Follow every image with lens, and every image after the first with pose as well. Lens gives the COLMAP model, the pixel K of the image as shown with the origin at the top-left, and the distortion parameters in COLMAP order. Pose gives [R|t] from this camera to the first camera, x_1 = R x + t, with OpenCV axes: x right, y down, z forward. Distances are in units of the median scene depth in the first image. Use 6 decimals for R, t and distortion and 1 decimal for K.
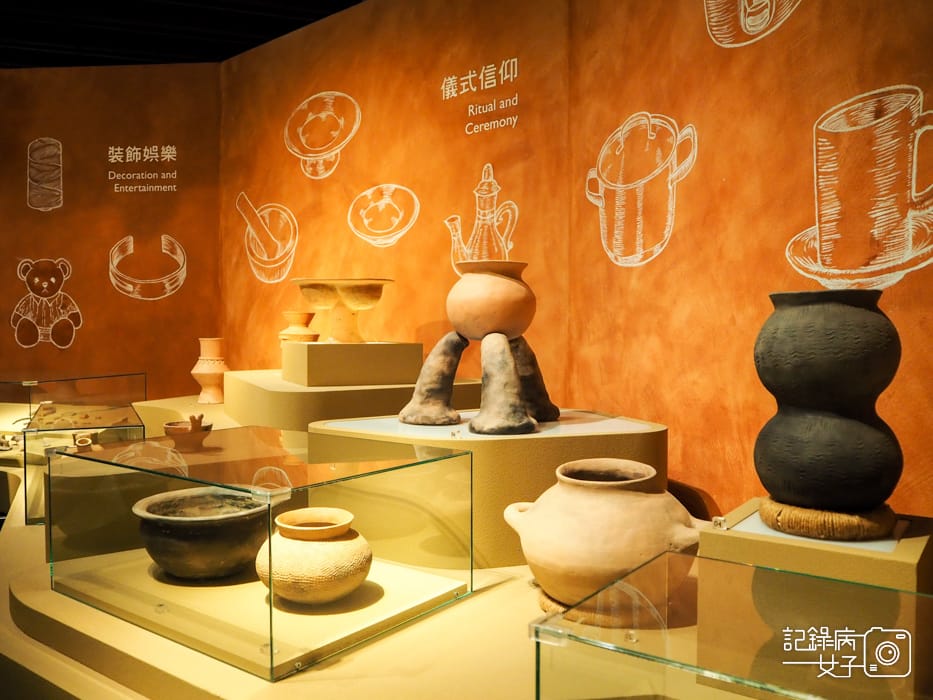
lens RADIAL K [[777.4, 0, 466.5], [0, 777.4, 350.0], [0, 0, 1]] dist [-0.053796, 0.011974]
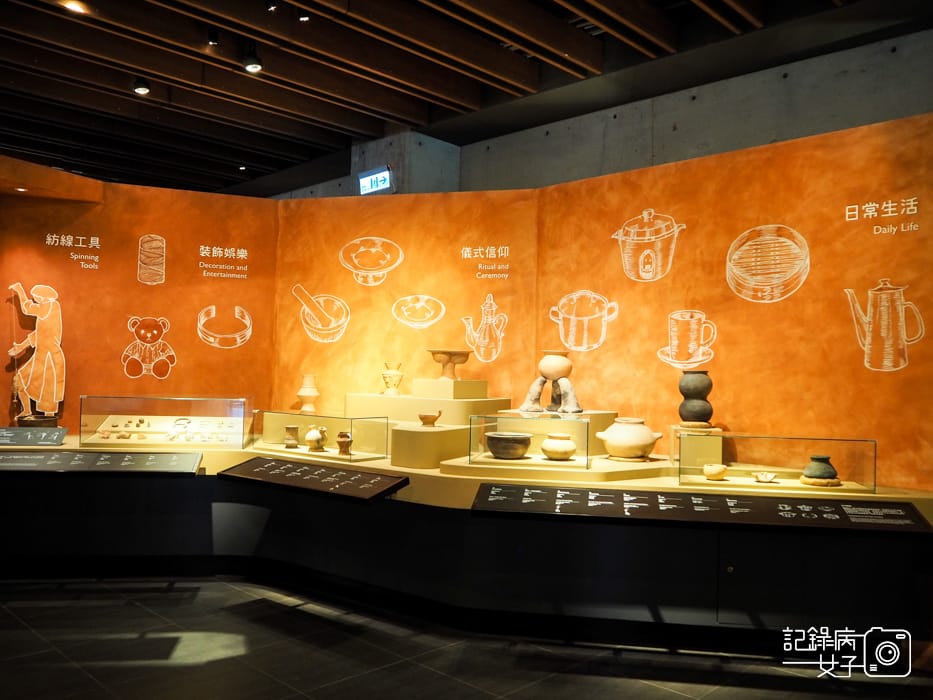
lens RADIAL K [[777.4, 0, 466.5], [0, 777.4, 350.0], [0, 0, 1]] dist [-0.053796, 0.011974]
pose [[0.900850, 0.032516, 0.432912, -0.806062], [-0.011785, 0.998655, -0.050486, 0.012664], [-0.433971, 0.040379, 0.900021, -0.729462]]
